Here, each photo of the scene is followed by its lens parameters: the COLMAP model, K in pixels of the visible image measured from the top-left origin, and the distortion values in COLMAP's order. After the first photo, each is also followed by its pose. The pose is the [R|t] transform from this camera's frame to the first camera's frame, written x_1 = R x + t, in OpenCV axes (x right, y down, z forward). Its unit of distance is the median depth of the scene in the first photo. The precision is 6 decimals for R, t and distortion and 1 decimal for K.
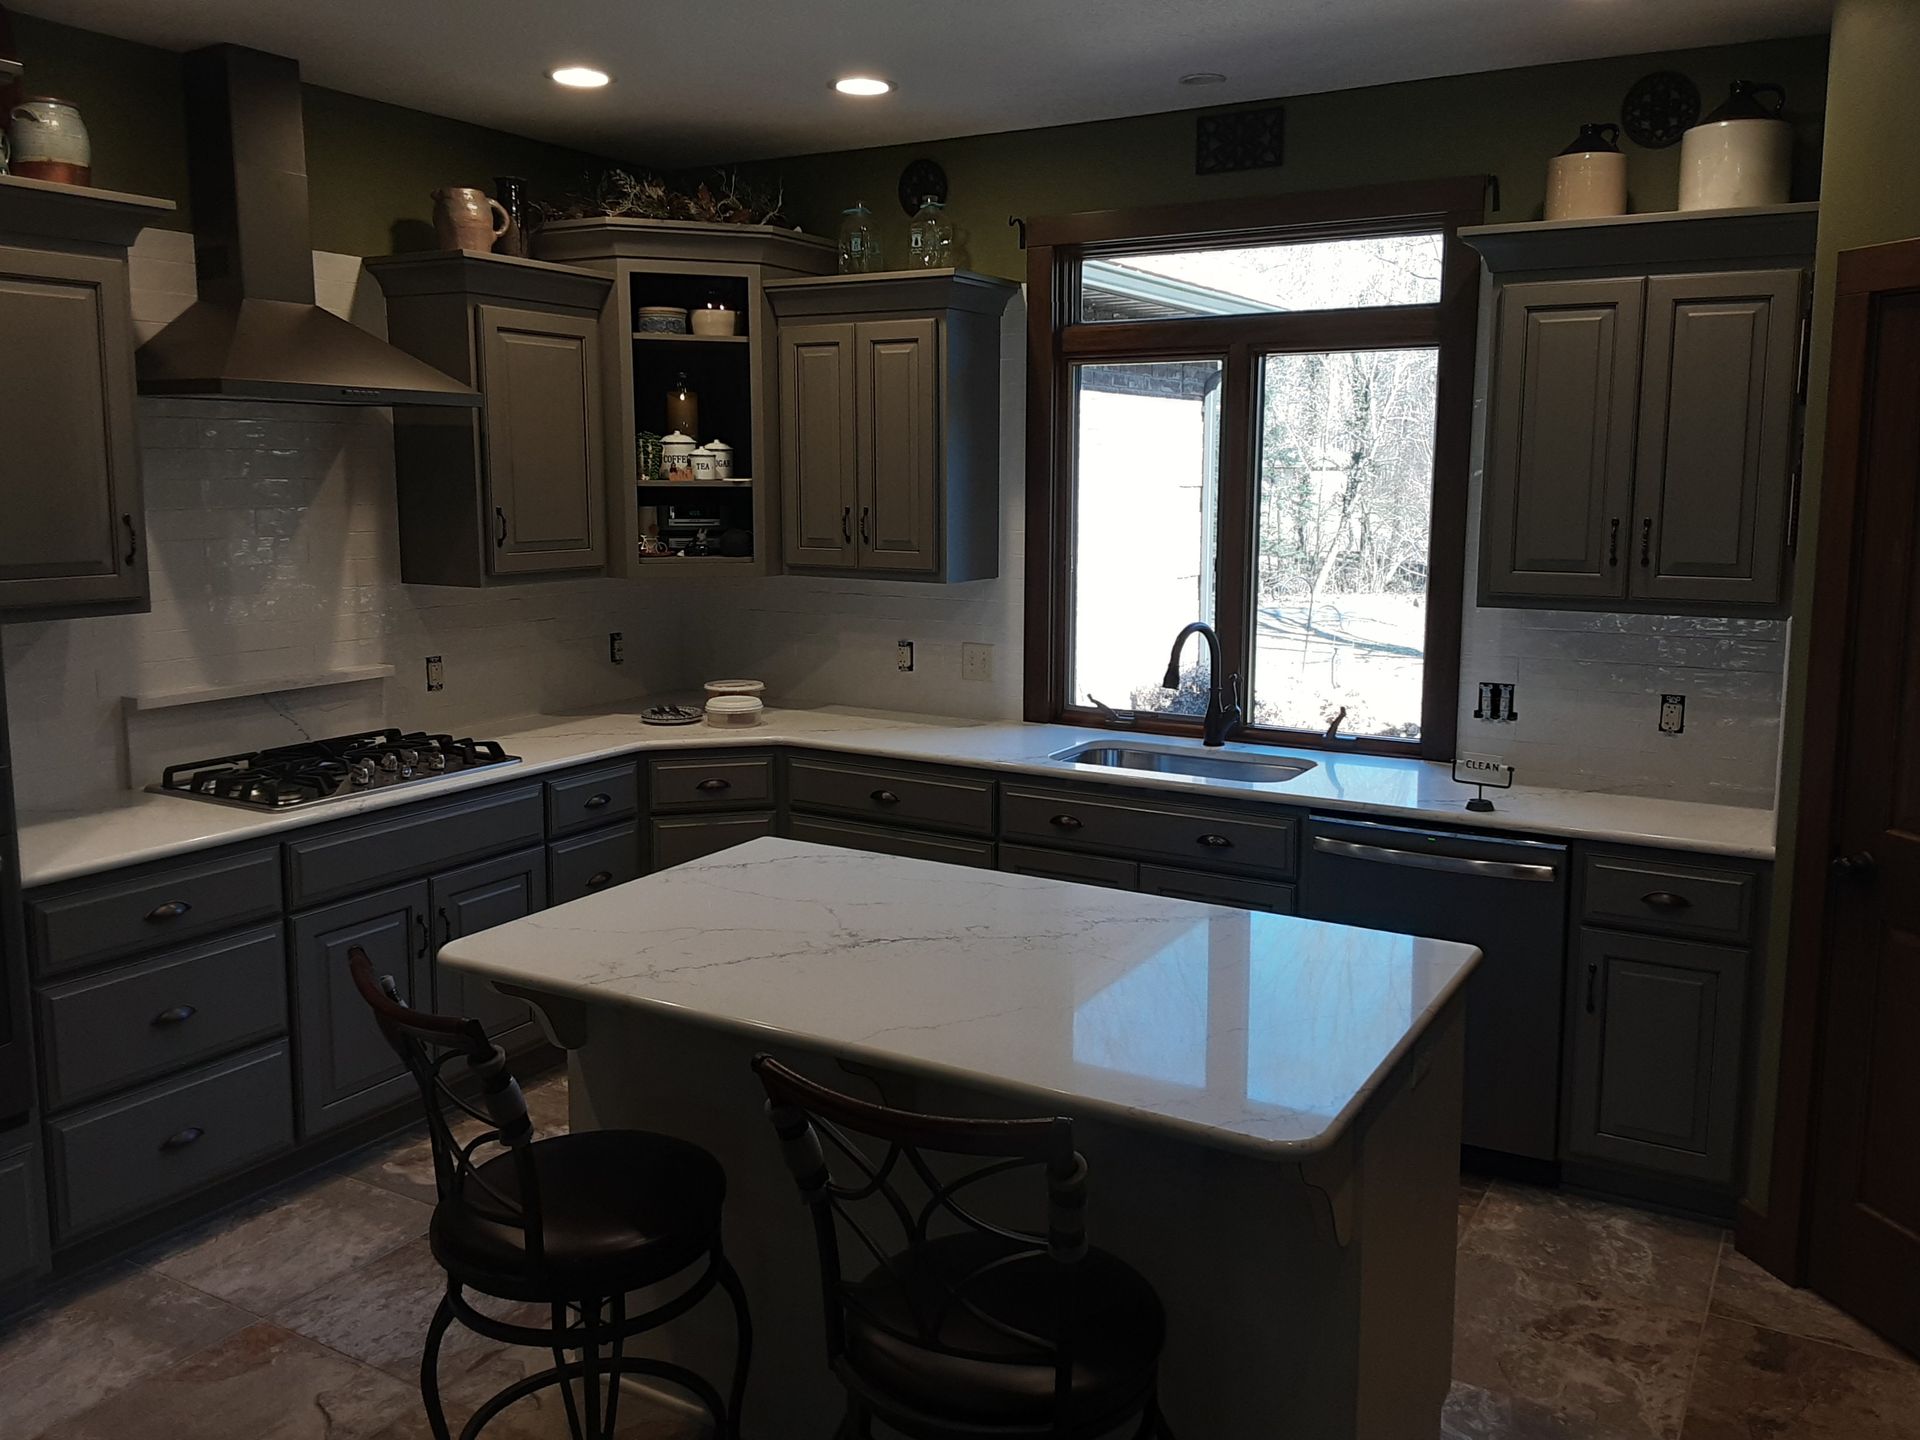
lens RADIAL K [[1540.6, 0, 968.0], [0, 1540.6, 669.3], [0, 0, 1]] dist [0.133453, -0.219837]
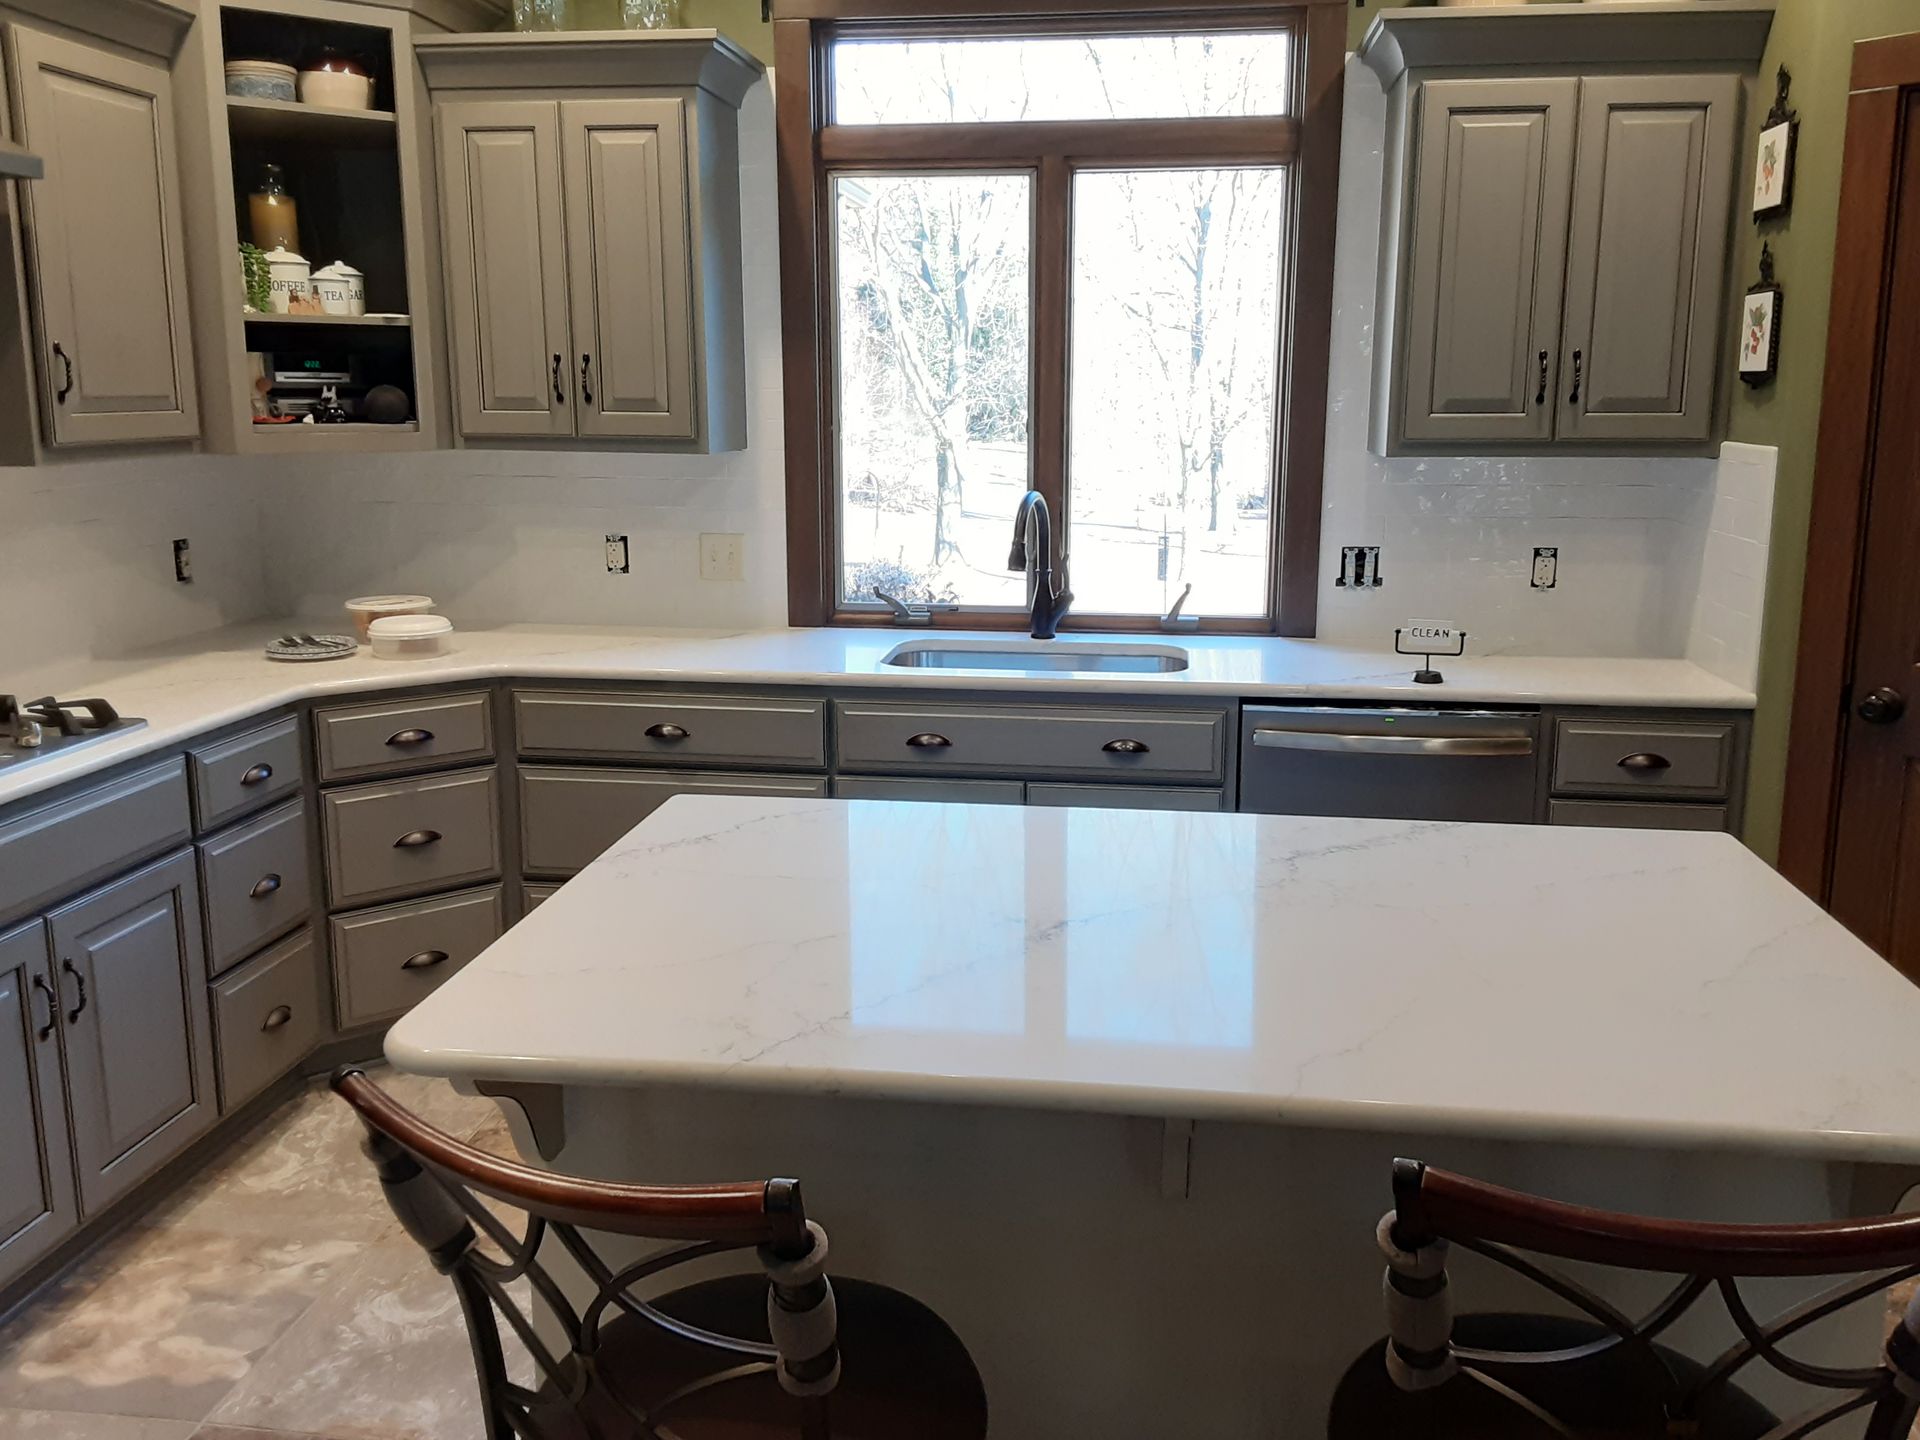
lens RADIAL K [[1547.0, 0, 972.5], [0, 1547.0, 662.1], [0, 0, 1]] dist [0.138928, -0.232164]
pose [[0.919945, -0.069998, 0.385749, -0.205737], [0.051893, 0.997015, 0.057161, 0.011317], [-0.388599, -0.032567, 0.920831, 0.228149]]
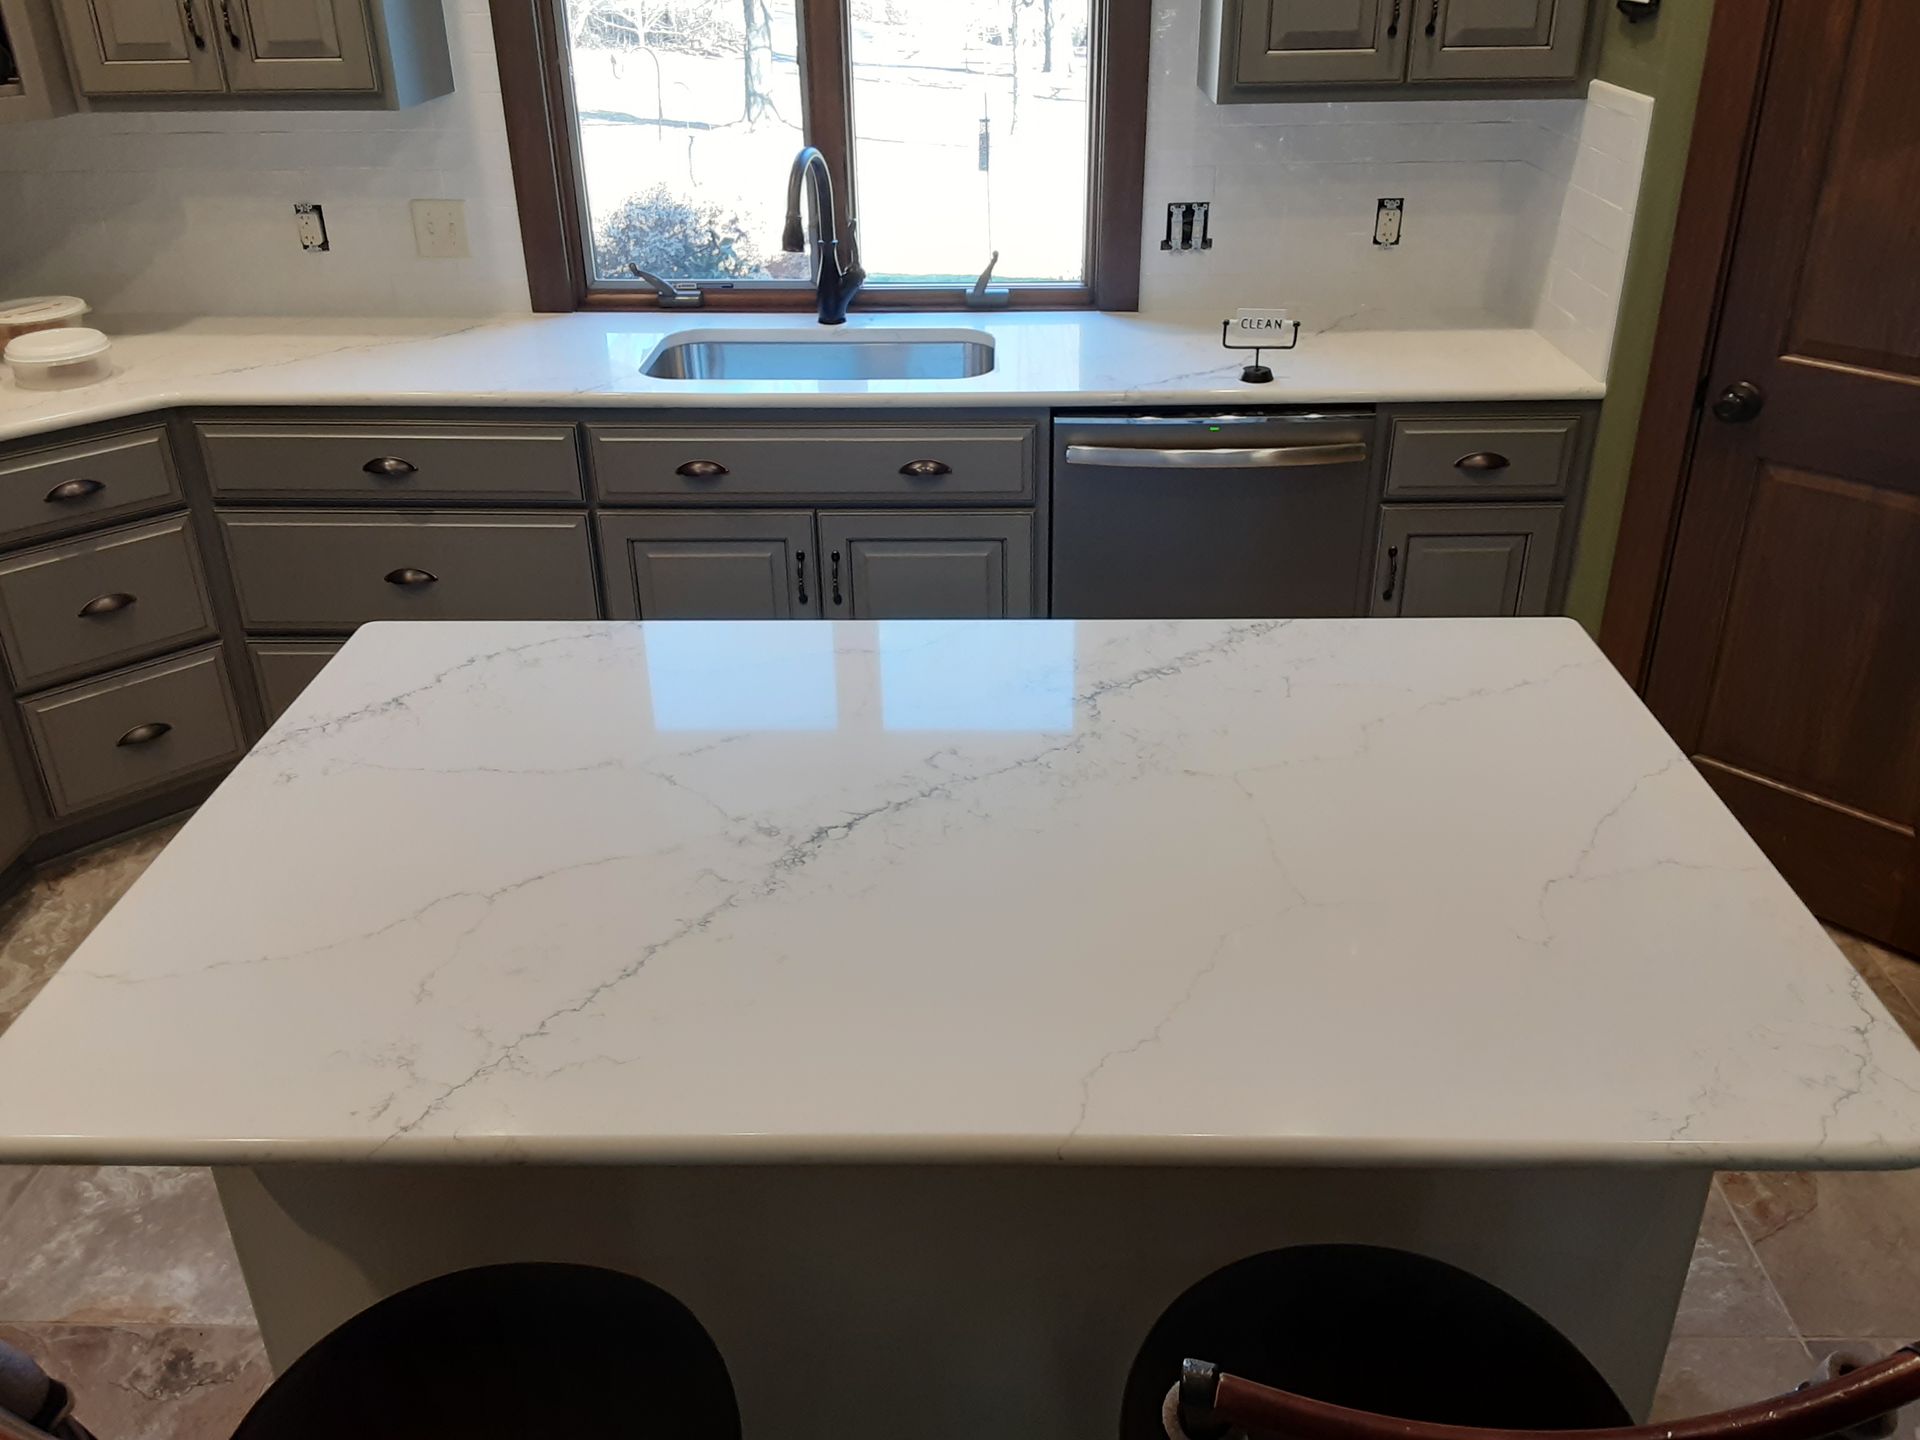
lens RADIAL K [[1556.7, 0, 975.0], [0, 1556.7, 666.4], [0, 0, 1]] dist [0.103797, -0.151802]
pose [[0.871191, -0.227215, 0.435200, -0.144707], [0.076805, 0.938619, 0.336298, -0.042802], [-0.484899, -0.259554, 0.835167, 0.296082]]
